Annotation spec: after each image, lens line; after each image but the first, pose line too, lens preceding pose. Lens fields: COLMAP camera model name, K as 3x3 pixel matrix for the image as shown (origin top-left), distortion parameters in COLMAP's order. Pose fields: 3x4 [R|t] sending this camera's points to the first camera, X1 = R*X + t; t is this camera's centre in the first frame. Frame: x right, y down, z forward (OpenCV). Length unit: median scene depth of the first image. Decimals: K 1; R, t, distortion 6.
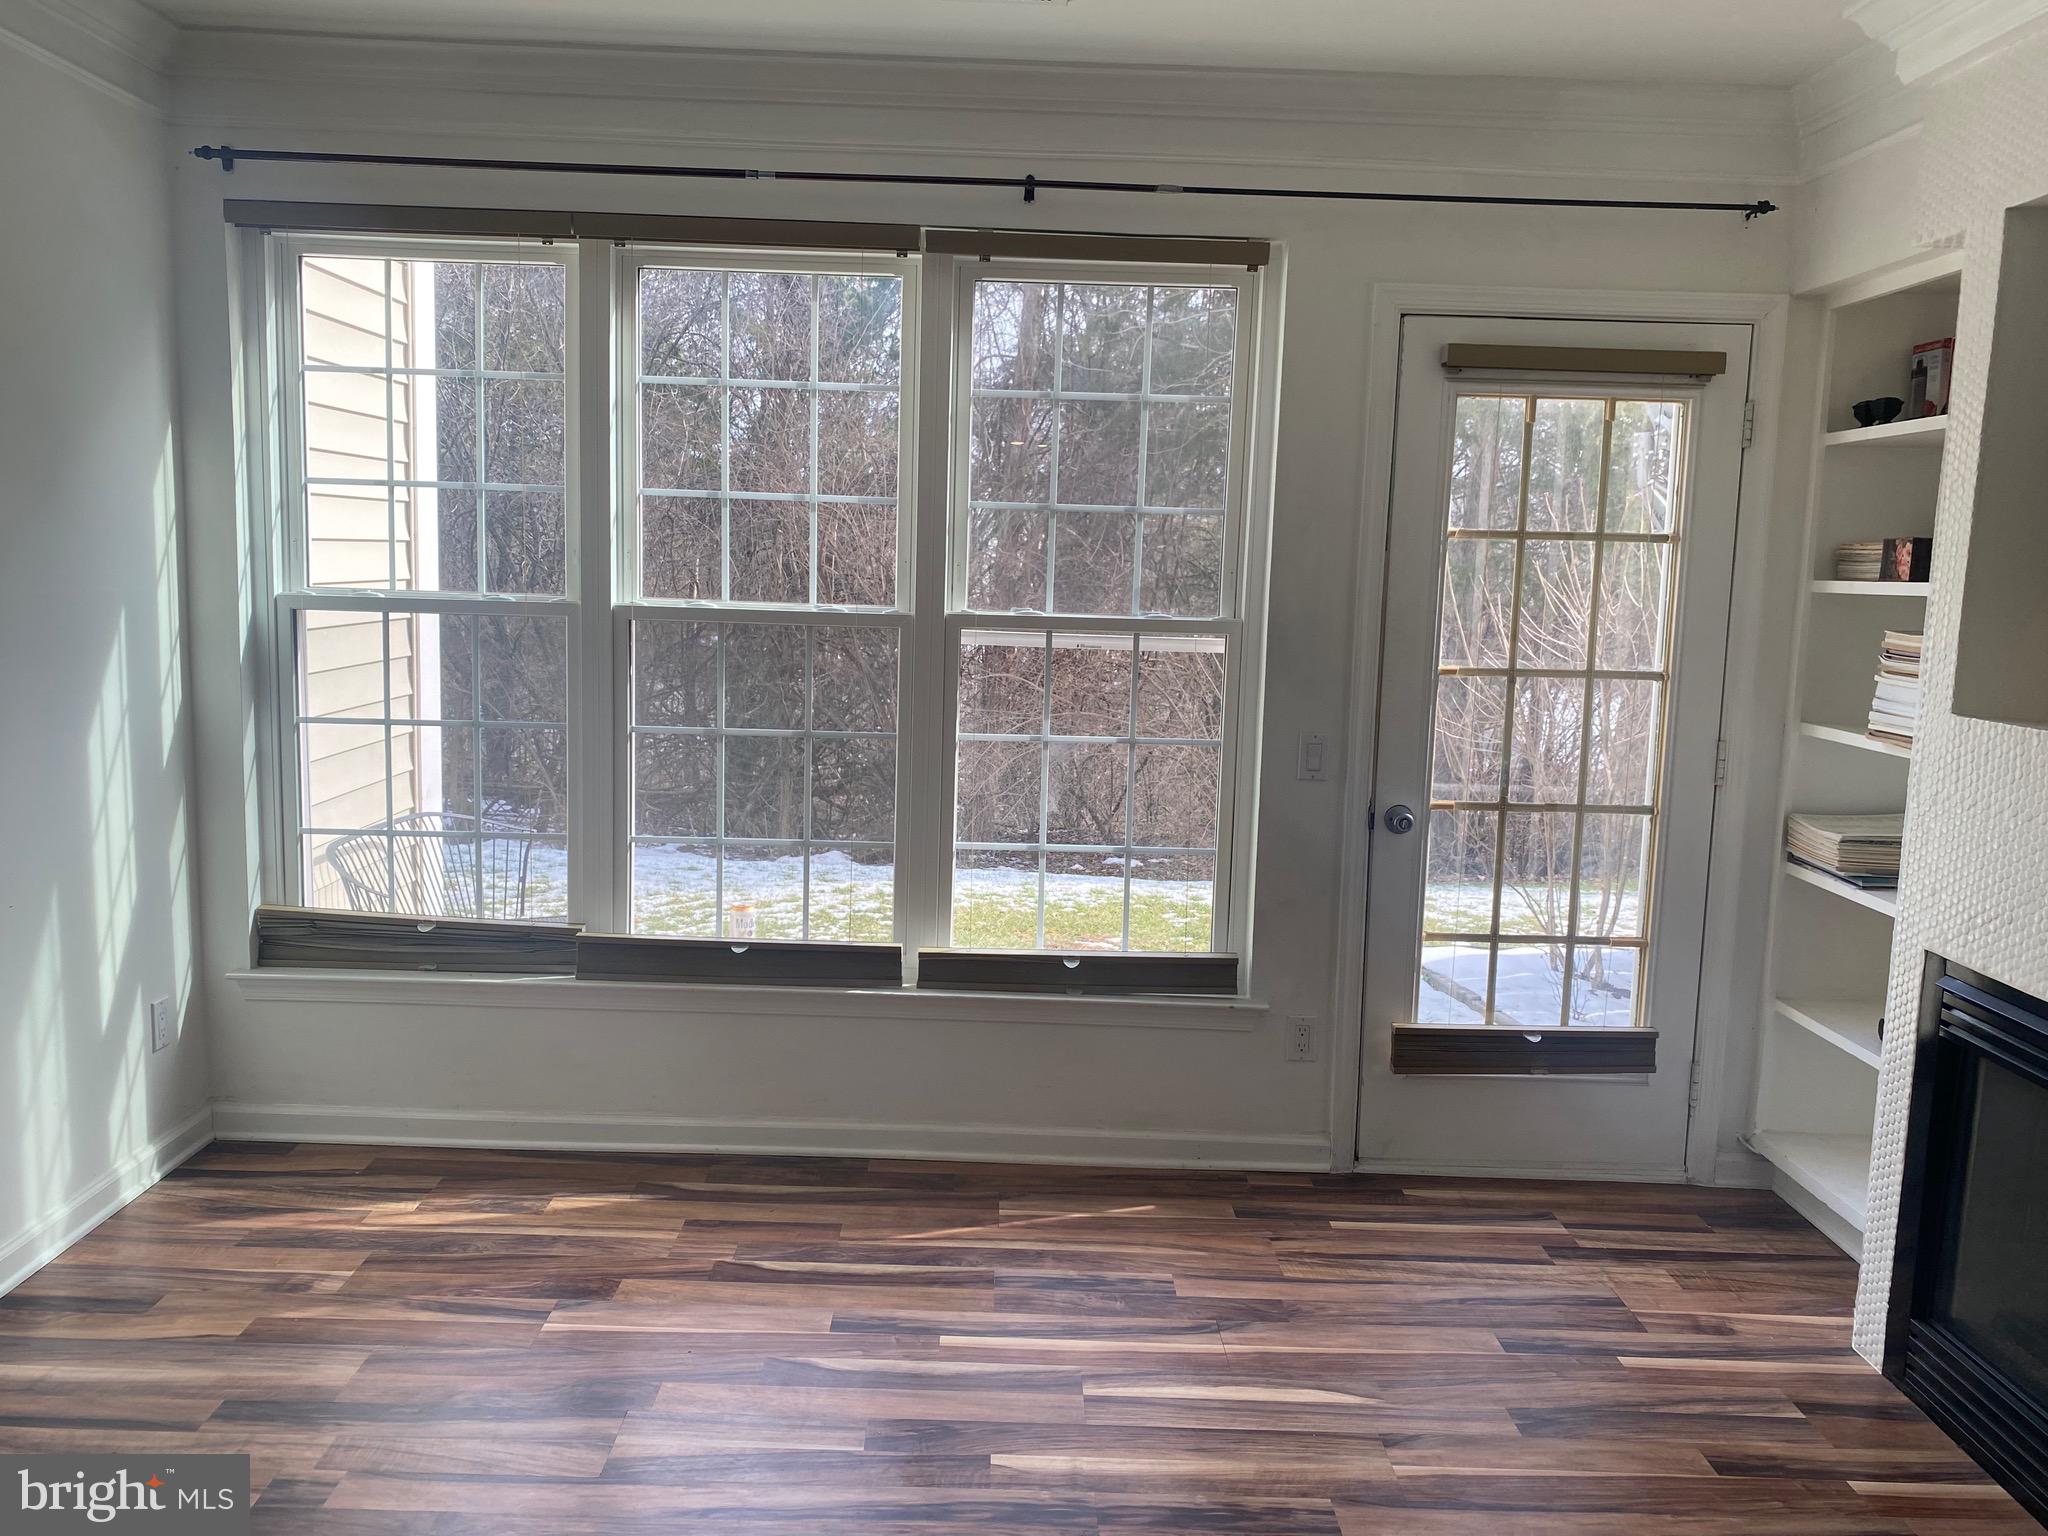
lens RADIAL K [[1558.6, 0, 1009.3], [0, 1558.6, 765.6], [0, 0, 1]] dist [0.041867, -0.051415]
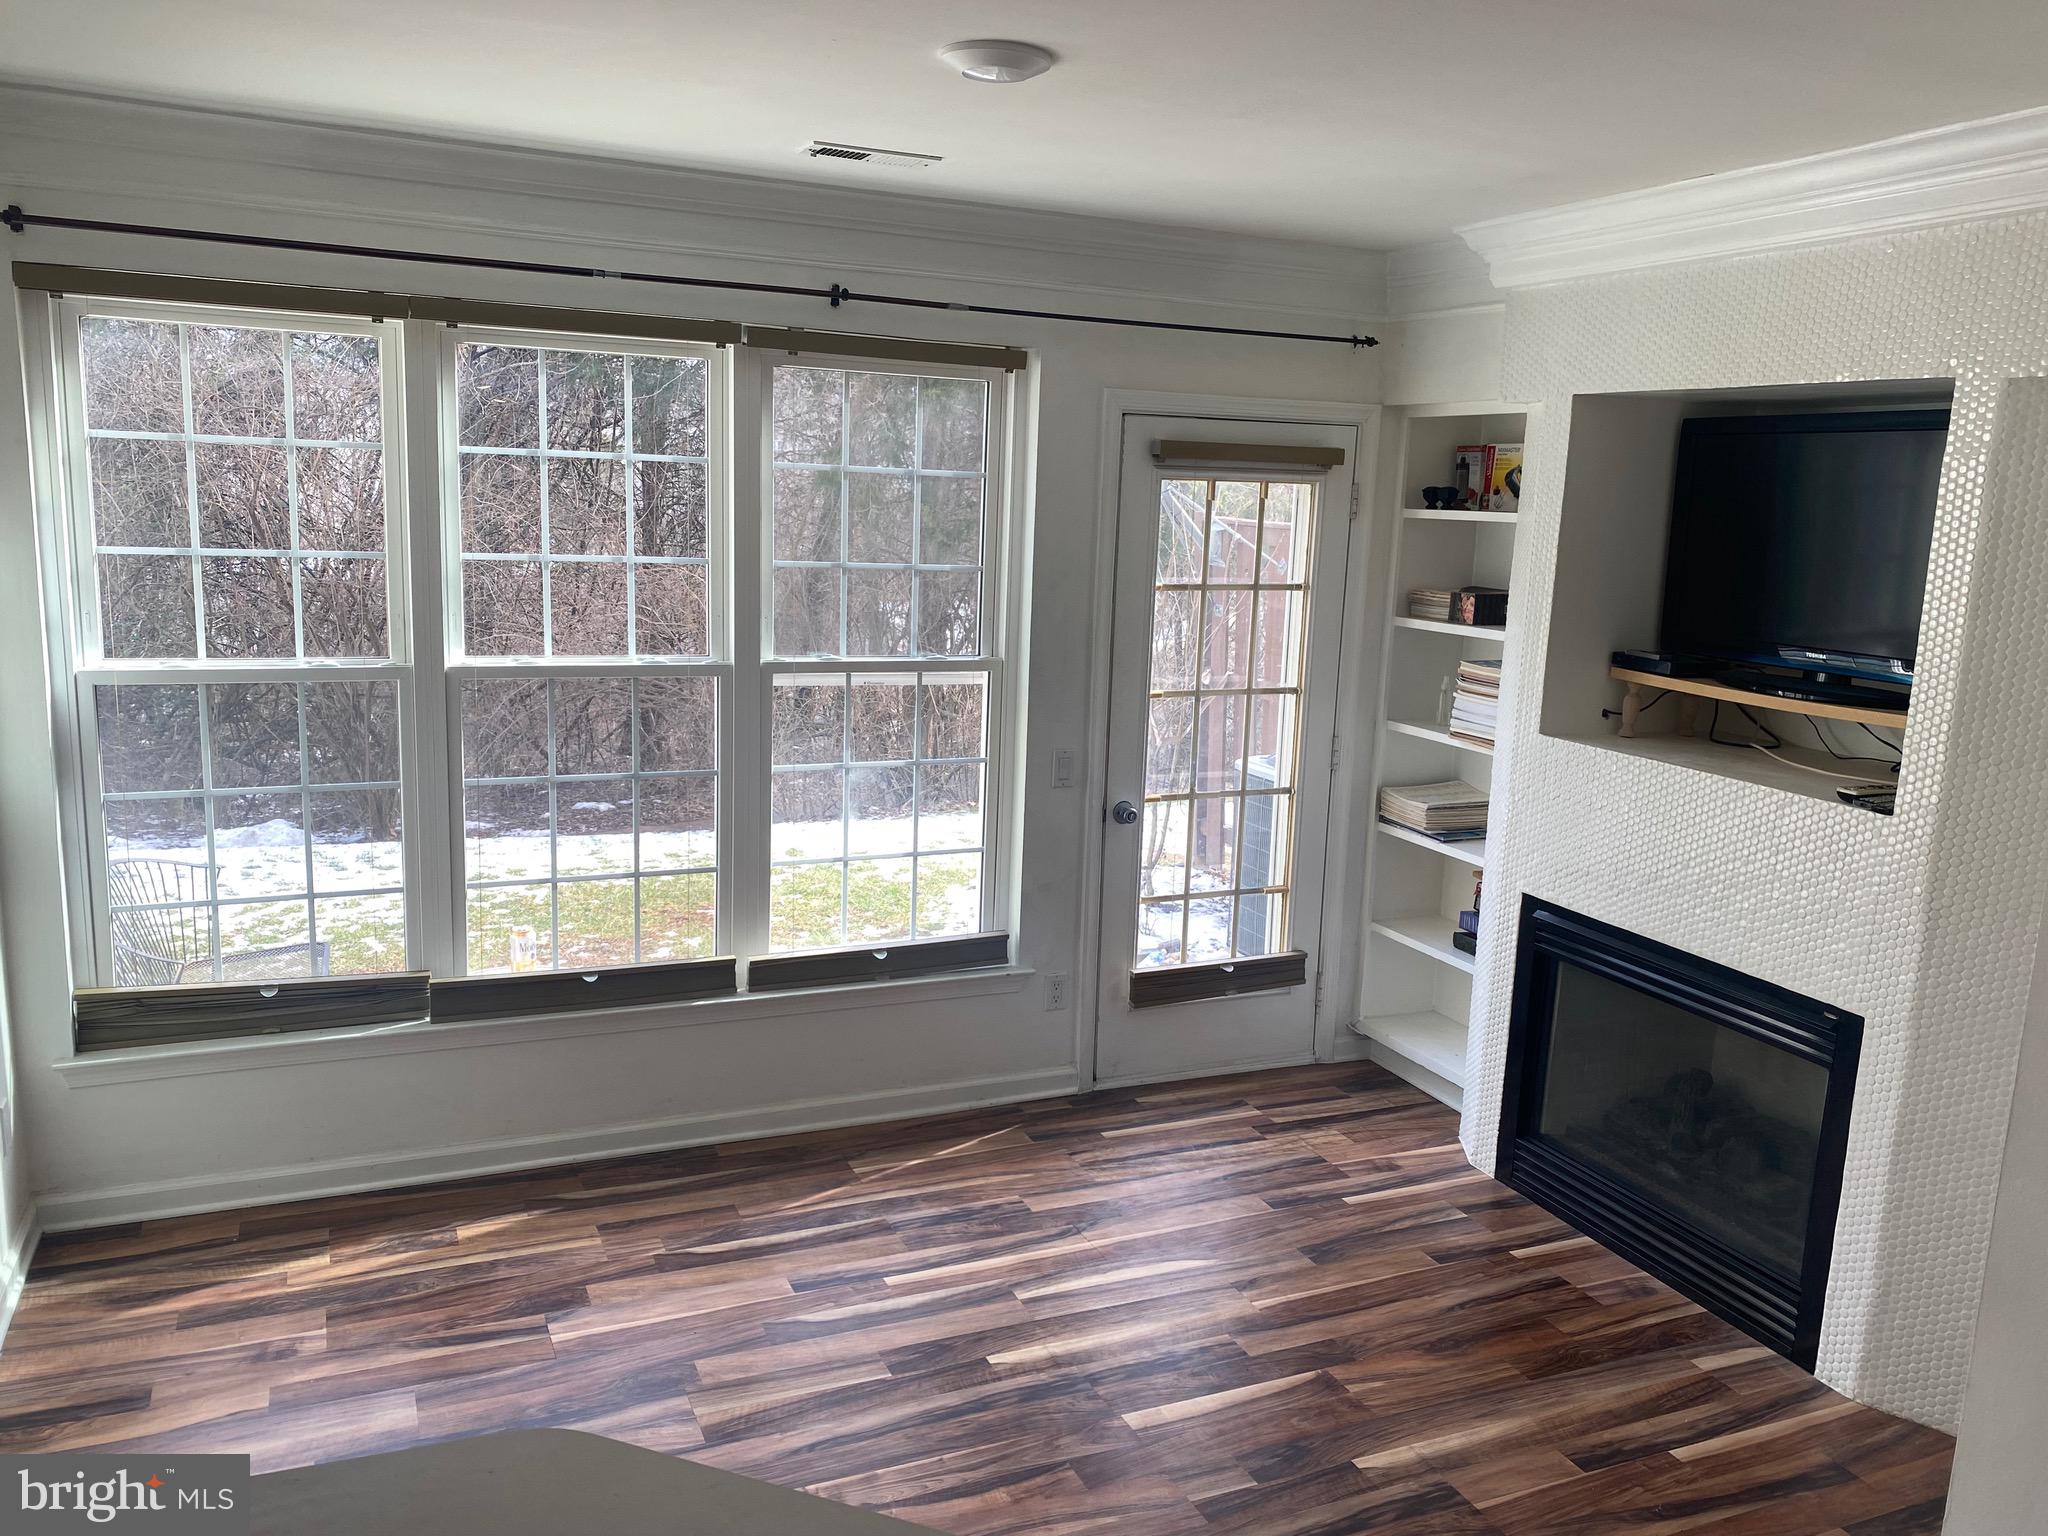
lens RADIAL K [[1558.6, 0, 1018.1], [0, 1558.6, 783.9], [0, 0, 1]] dist [0.041867, -0.051415]
pose [[0.916856, -0.070834, 0.392883, -0.335557], [0.041819, 0.995760, 0.081939, -0.099569], [-0.397021, -0.058696, 0.915931, -0.121874]]
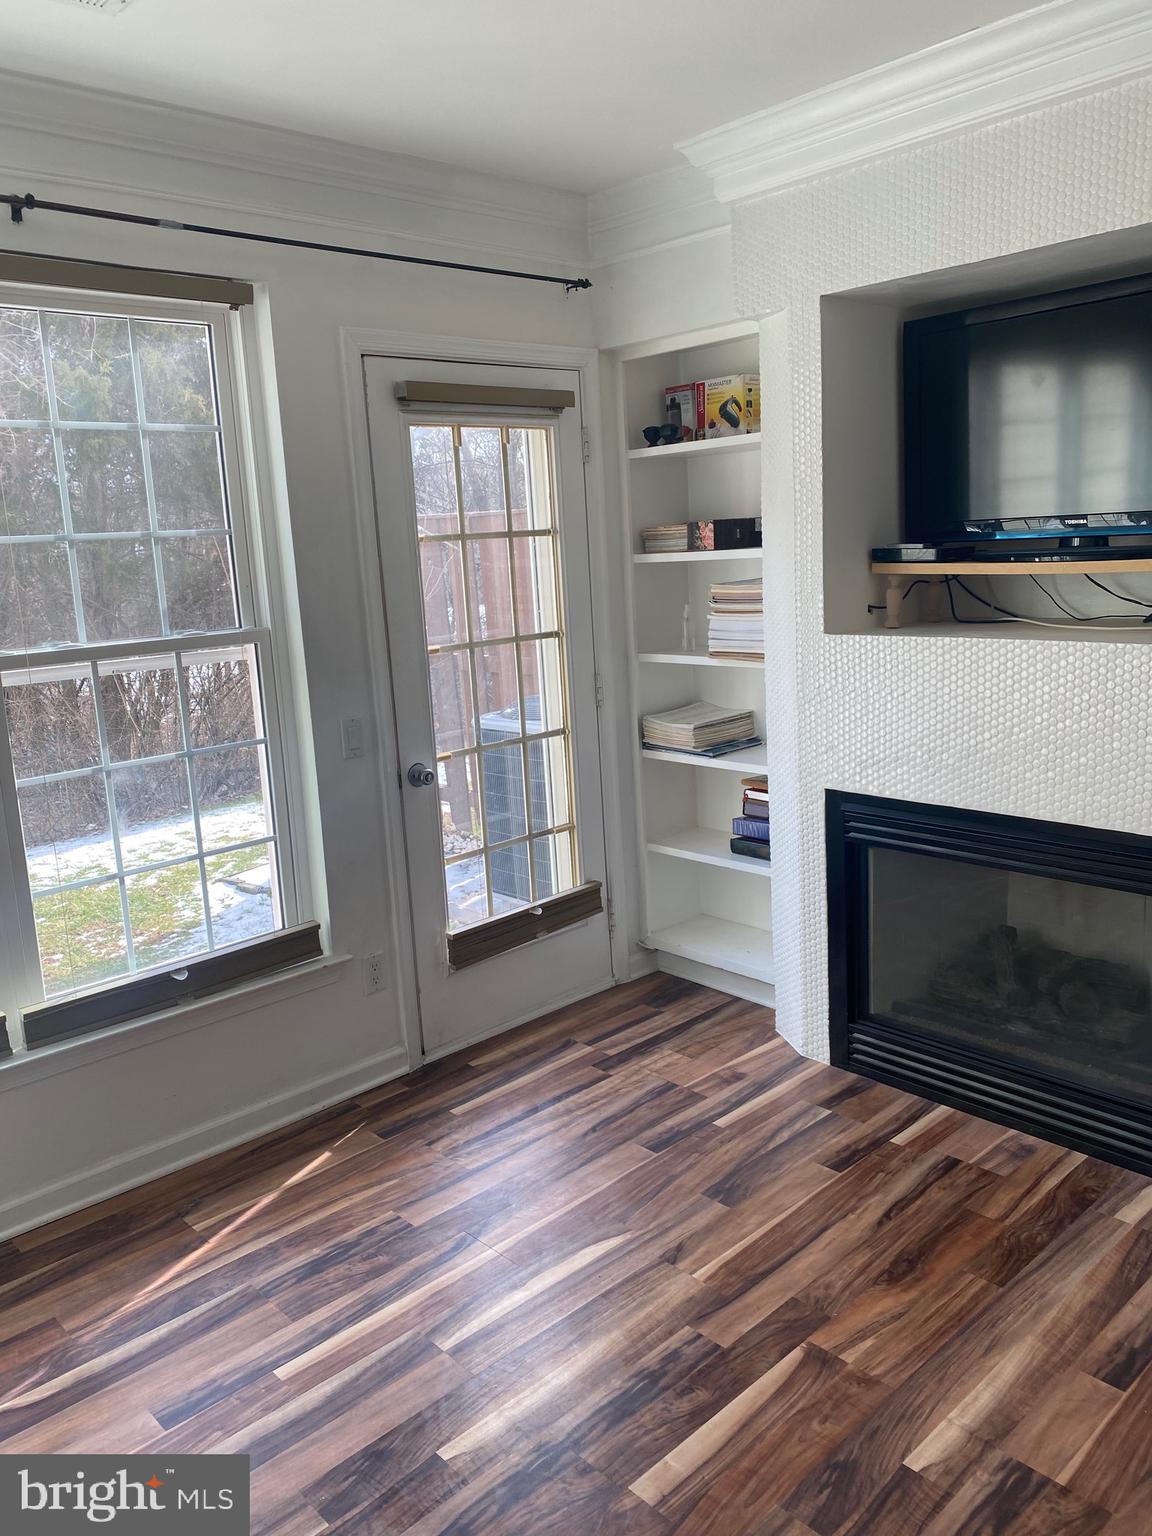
lens RADIAL K [[1169.0, 0, 565.5], [0, 1169.0, 750.5], [0, 0, 1]] dist [0.041867, -0.051415]
pose [[0.733263, -0.190132, 0.652821, -0.270147], [0.162896, 0.981271, 0.102824, -0.062407], [-0.660144, 0.030945, 0.750501, 0.246387]]
